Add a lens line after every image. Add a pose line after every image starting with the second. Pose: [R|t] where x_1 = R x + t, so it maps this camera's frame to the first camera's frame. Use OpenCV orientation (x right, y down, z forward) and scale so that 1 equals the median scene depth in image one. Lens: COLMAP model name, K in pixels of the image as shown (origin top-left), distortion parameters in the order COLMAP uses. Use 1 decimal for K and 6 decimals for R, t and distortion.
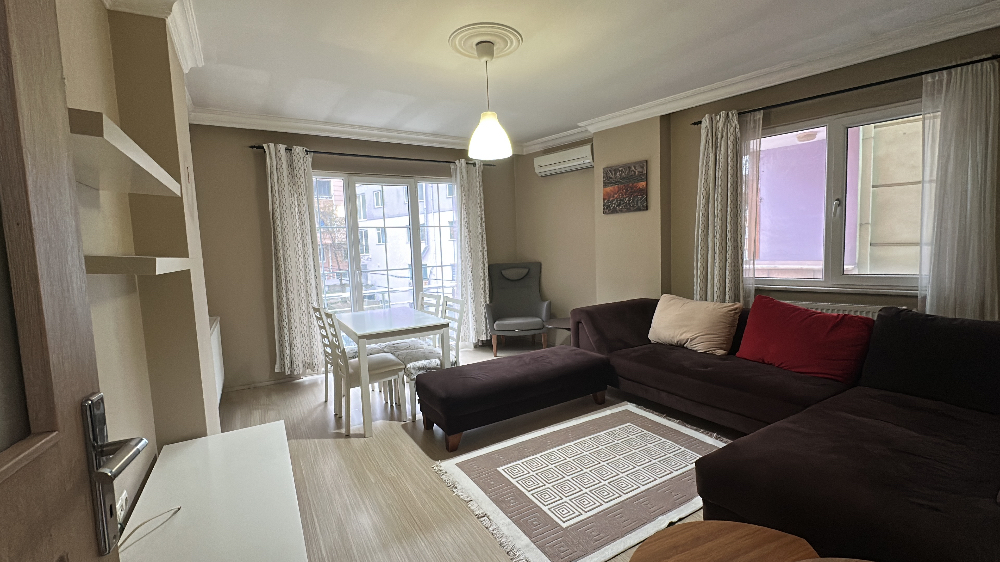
lens RADIAL K [[418.2, 0, 500.0], [0, 418.2, 281.0], [0, 0, 1]] dist [0.000533, 0.000415]
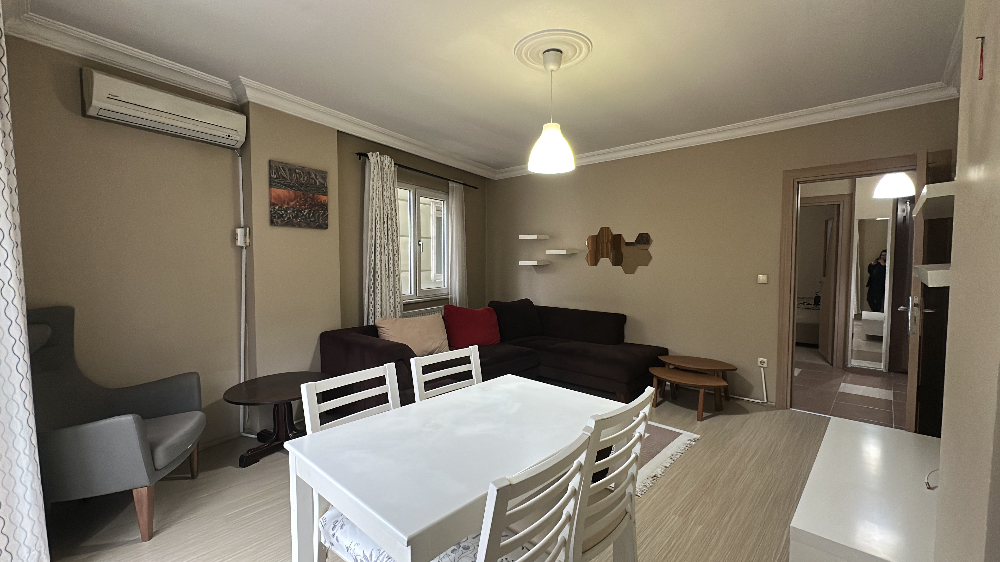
lens RADIAL K [[418.2, 0, 500.0], [0, 418.2, 281.0], [0, 0, 1]] dist [0.000533, 0.000415]
pose [[-0.281110, -0.013476, 0.959581, -0.674386], [0.084757, 0.995645, 0.038812, -0.074959], [-0.955925, 0.092242, -0.278744, 1.044130]]
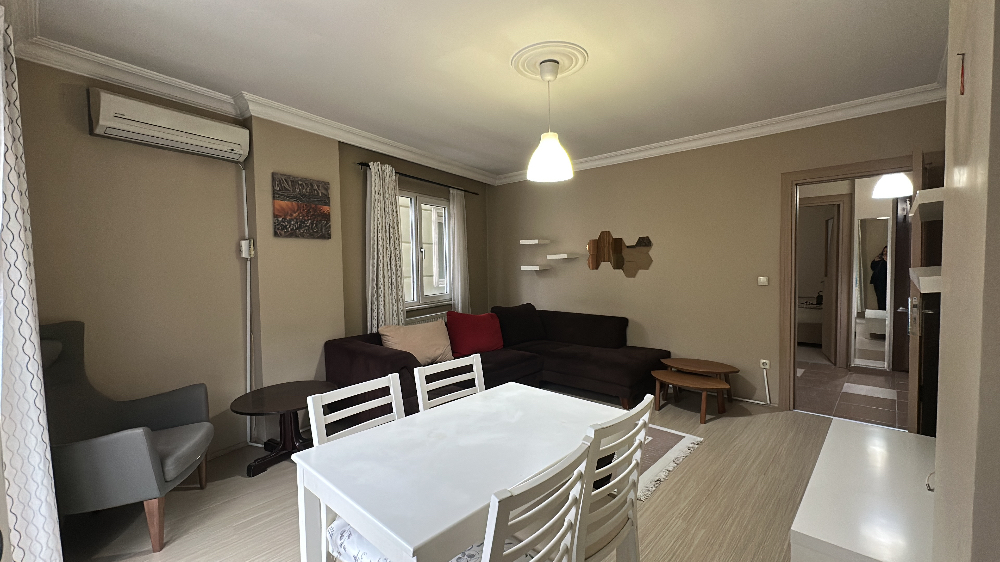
lens RADIAL K [[418.2, 0, 500.0], [0, 418.2, 281.0], [0, 0, 1]] dist [0.000533, 0.000415]
pose [[-0.275064, -0.003096, 0.961421, -0.683491], [0.101522, 0.994310, 0.032247, -0.084280], [-0.956051, 0.106476, -0.273185, 1.043104]]
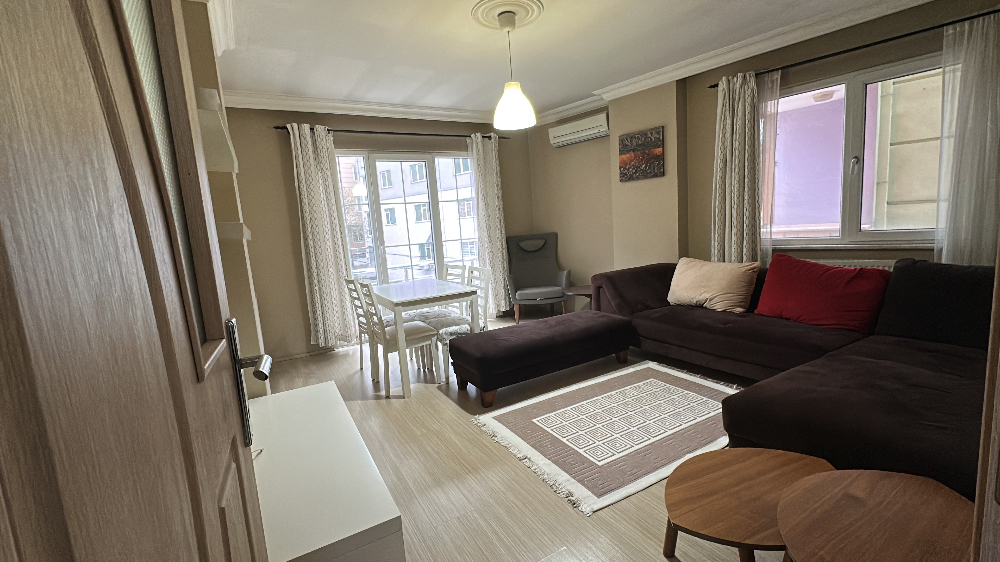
lens RADIAL K [[416.7, 0, 500.0], [0, 416.7, 281.0], [0, 0, 1]] dist [-0.000540, -0.000006]
pose [[0.999282, -0.030966, -0.021816, -0.036475], [0.032088, 0.998072, 0.053127, 0.020951], [0.020129, -0.053788, 0.998349, -0.036179]]
